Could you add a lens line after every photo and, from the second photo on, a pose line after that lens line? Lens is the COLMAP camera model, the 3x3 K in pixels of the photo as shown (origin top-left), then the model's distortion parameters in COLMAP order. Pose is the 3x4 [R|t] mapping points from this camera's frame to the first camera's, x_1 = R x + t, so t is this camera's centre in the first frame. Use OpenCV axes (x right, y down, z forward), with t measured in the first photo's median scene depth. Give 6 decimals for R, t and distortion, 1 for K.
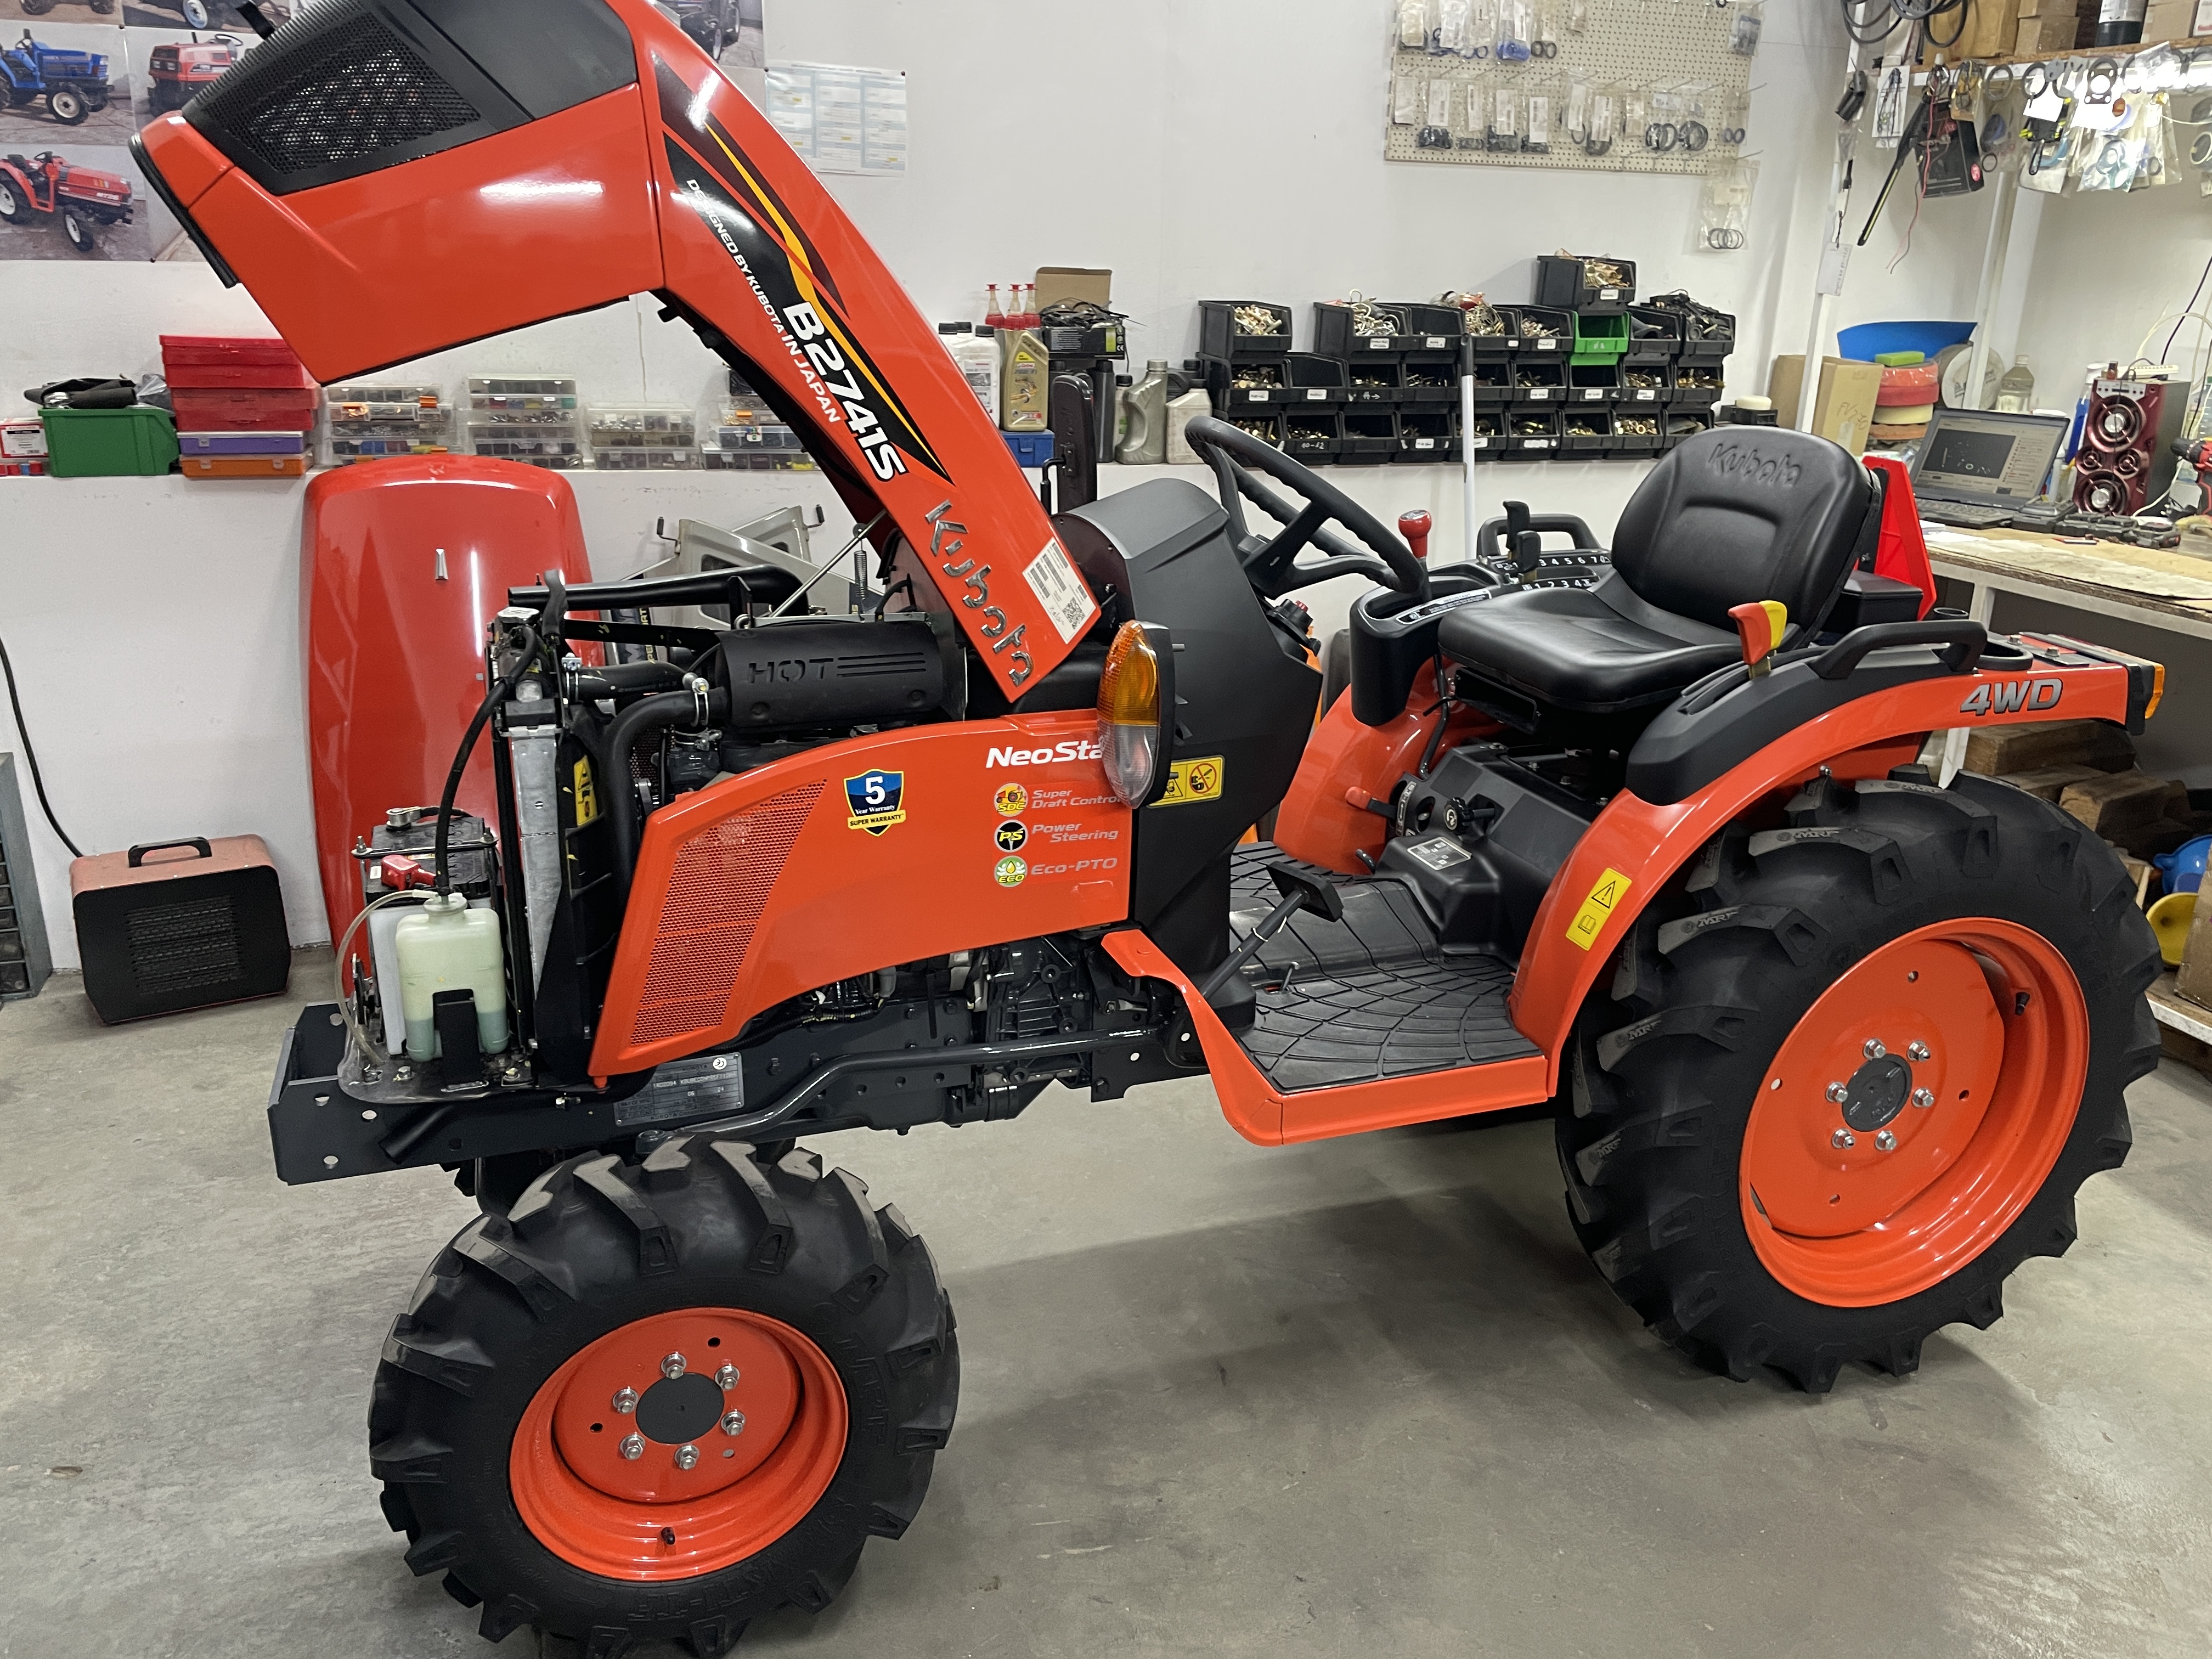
lens RADIAL K [[1671.6, 0, 1124.6], [0, 1671.6, 826.0], [0, 0, 1]] dist [0.088378, -0.121838]
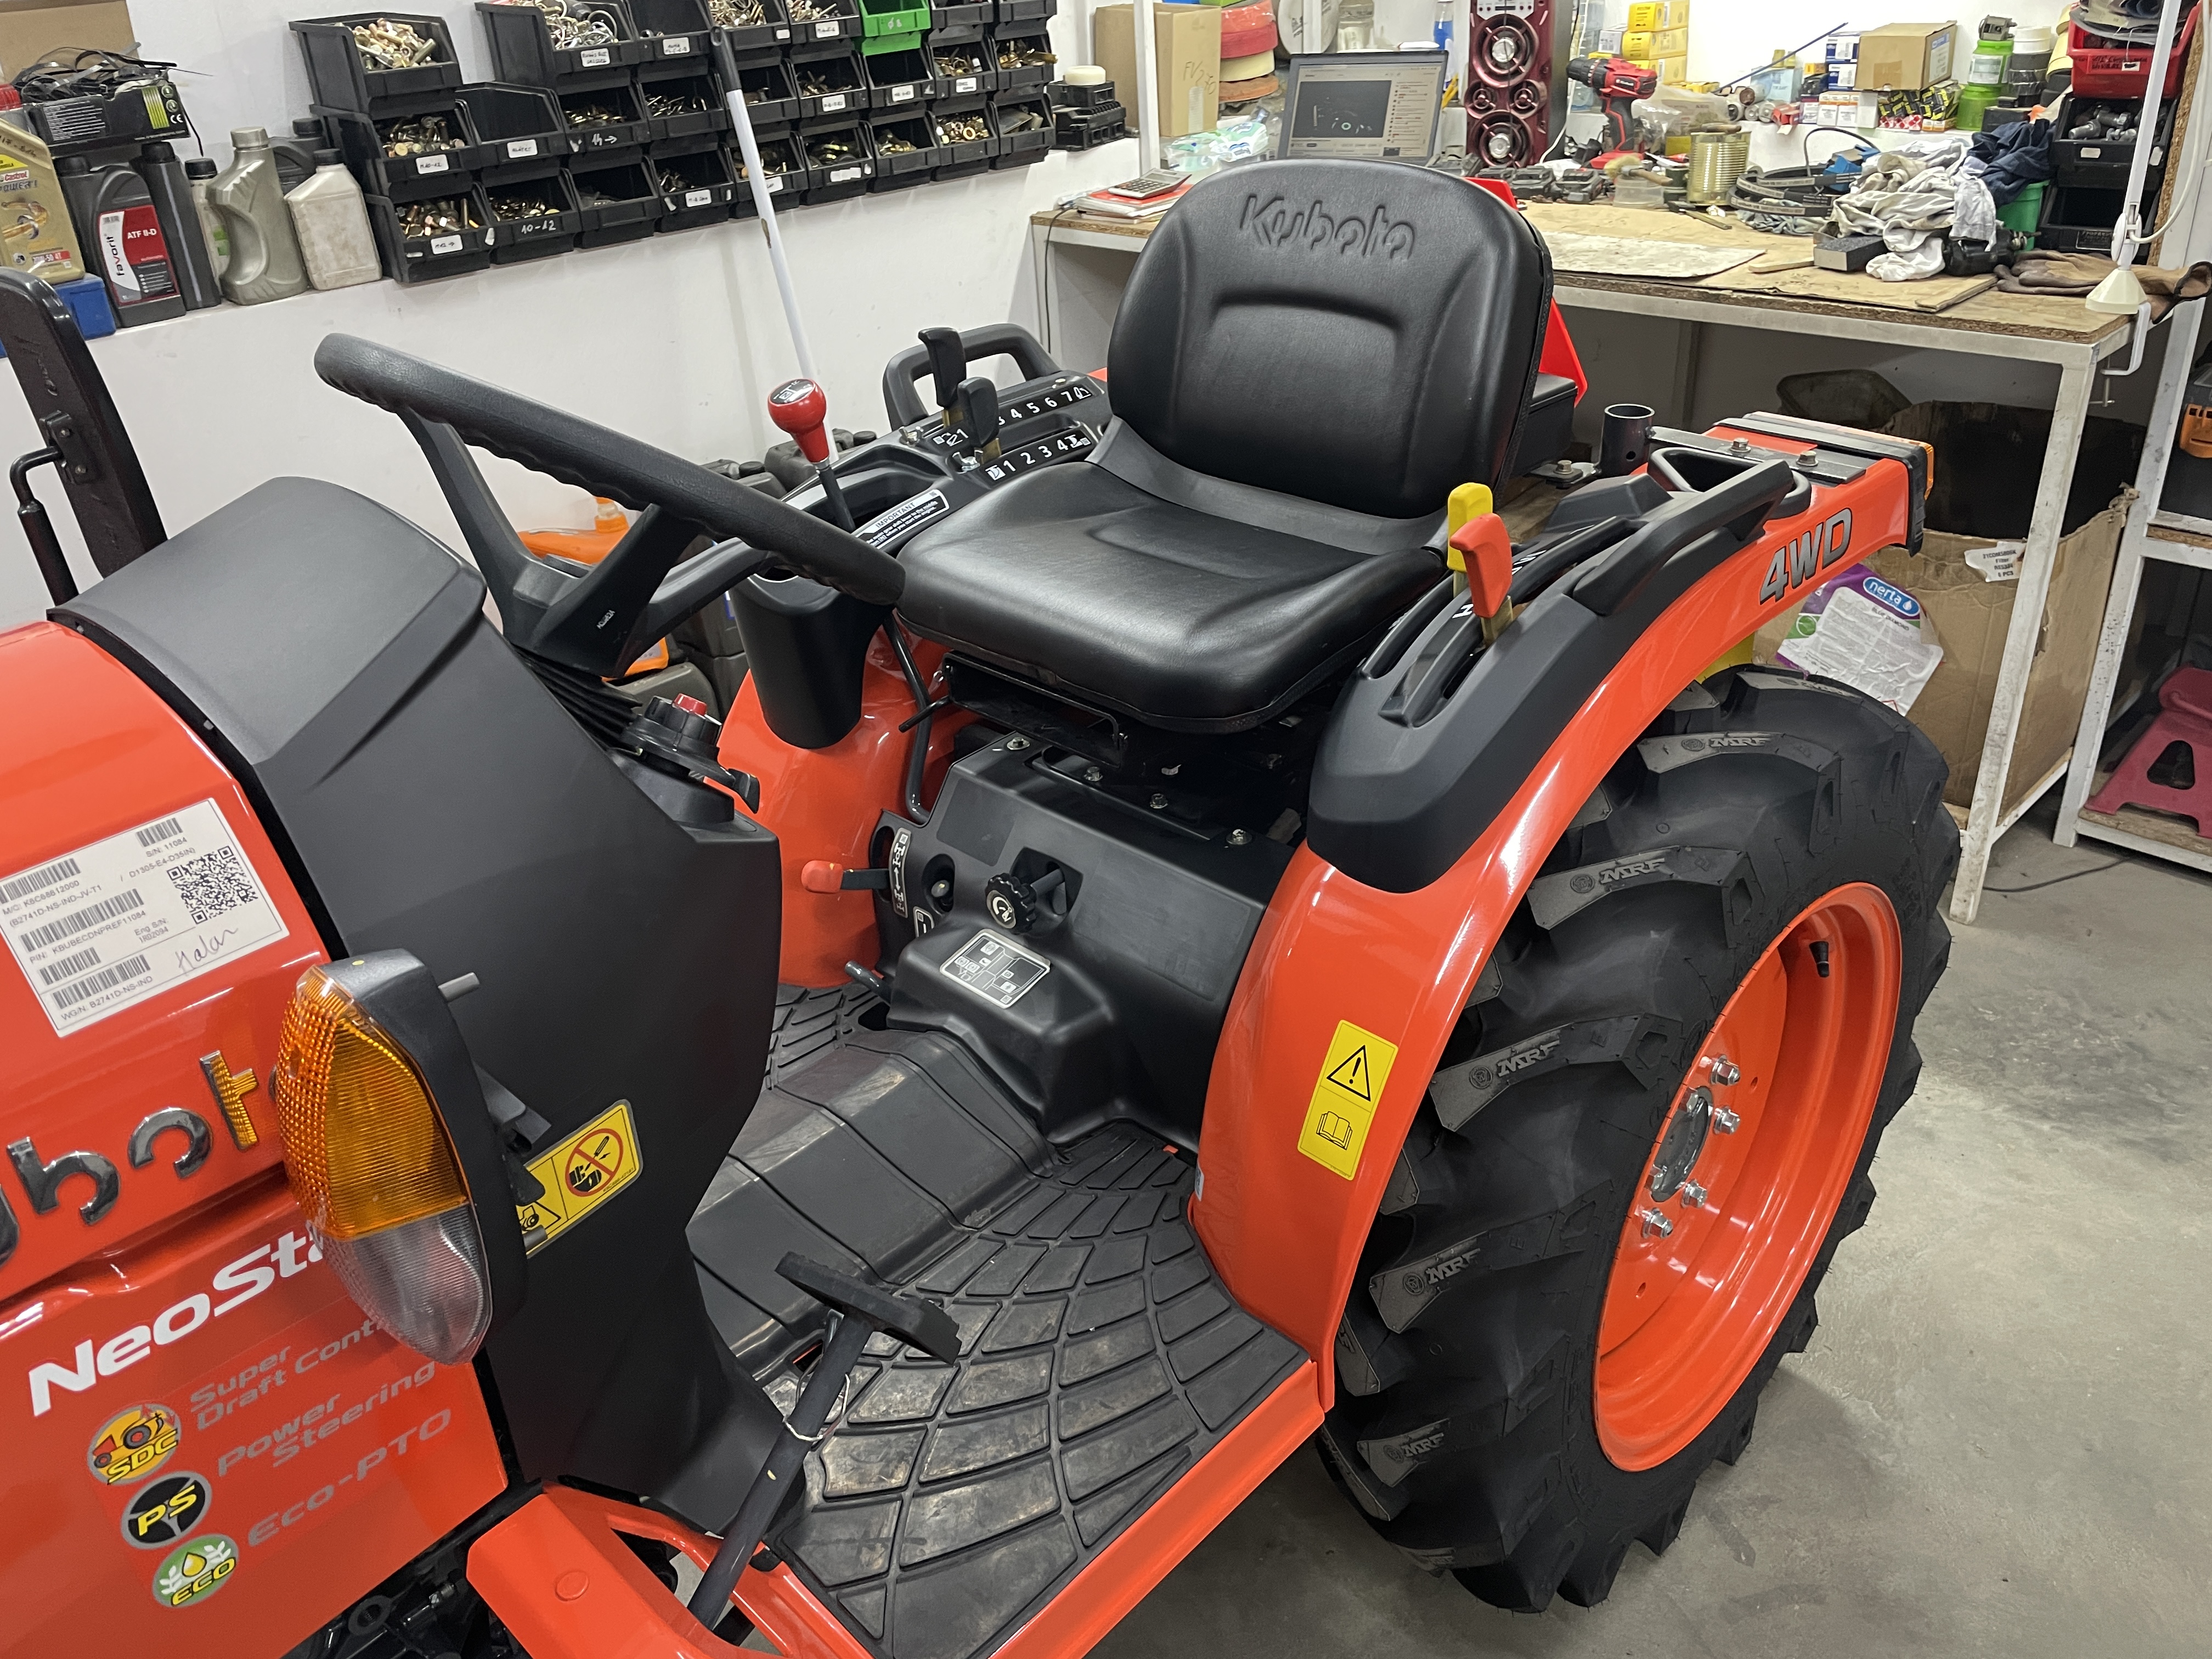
lens RADIAL K [[1672.9, 0, 1098.5], [0, 1672.9, 804.3], [0, 0, 1]] dist [0.087616, -0.120654]
pose [[0.899919, -0.275731, 0.337812, 0.022205], [0.218047, 0.955437, 0.198985, -0.096739], [-0.377625, -0.105411, 0.919939, 0.281964]]
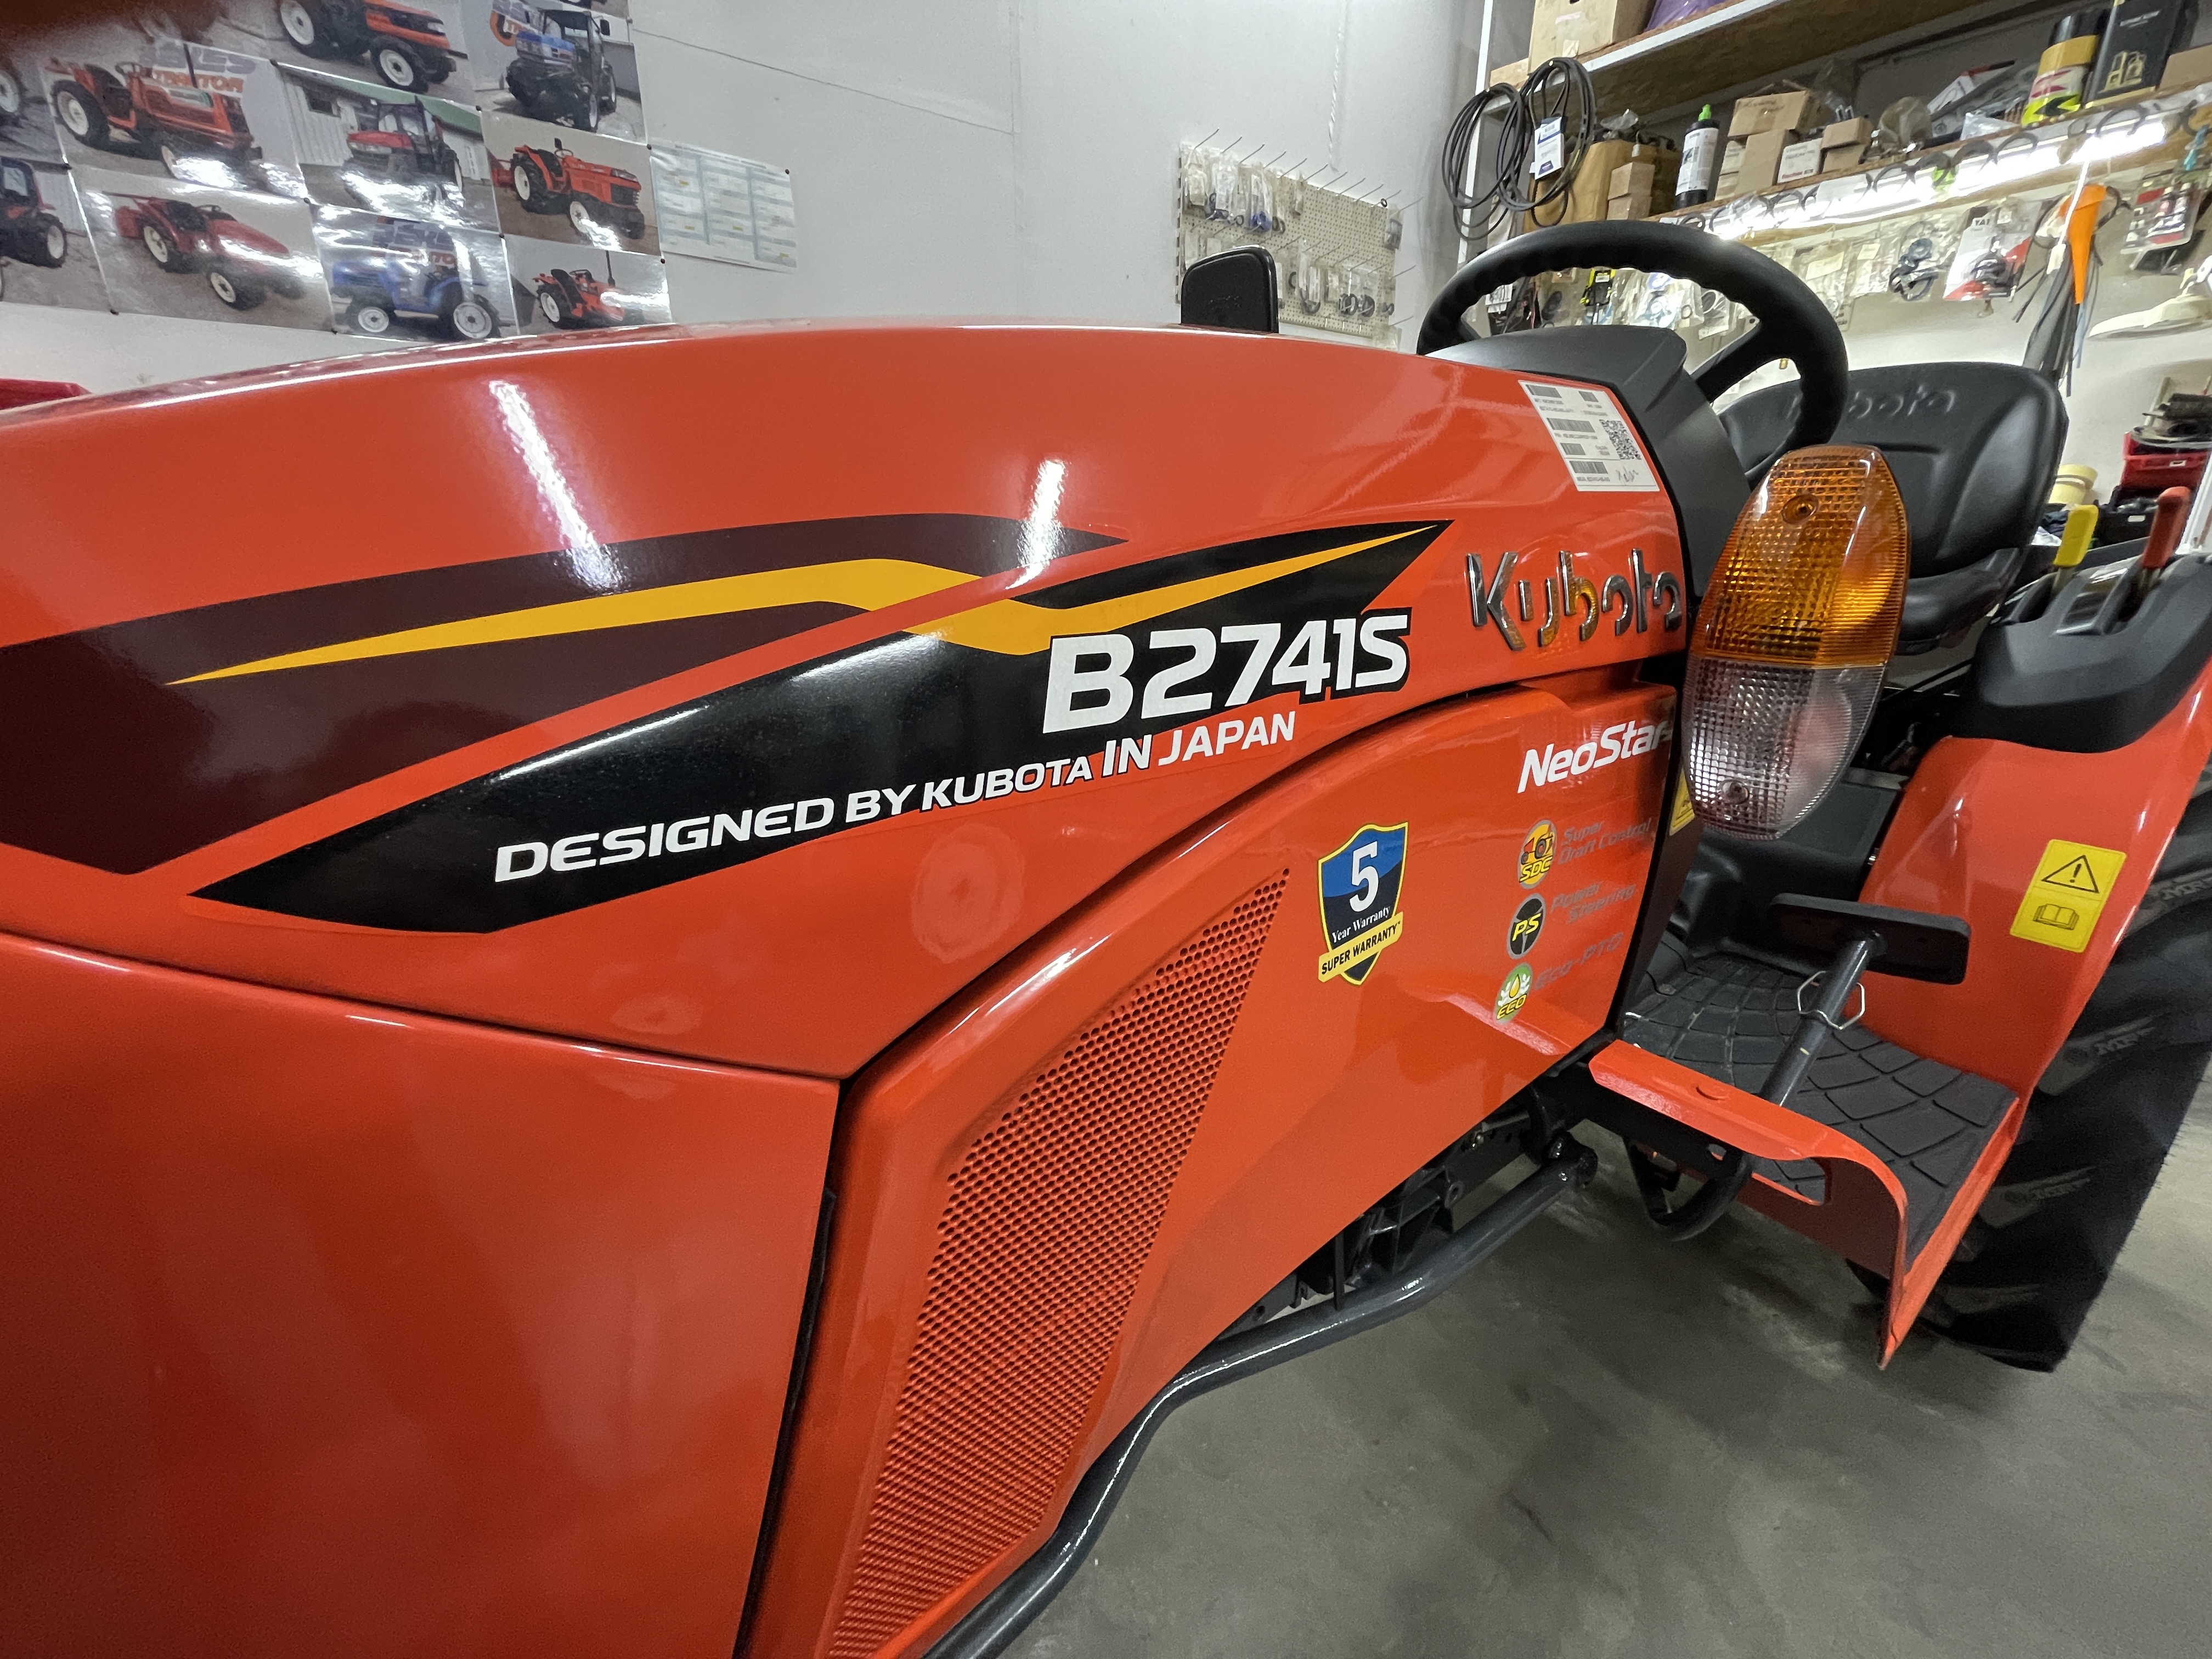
lens RADIAL K [[886.7, 0, 1104.4], [0, 886.7, 828.3], [0, 0, 1]] dist [-0.003488, 0.000093]
pose [[0.957515, -0.119703, 0.262367, -0.129046], [0.117922, 0.992766, 0.022583, -0.022198], [-0.263172, 0.009315, 0.964704, 0.396167]]
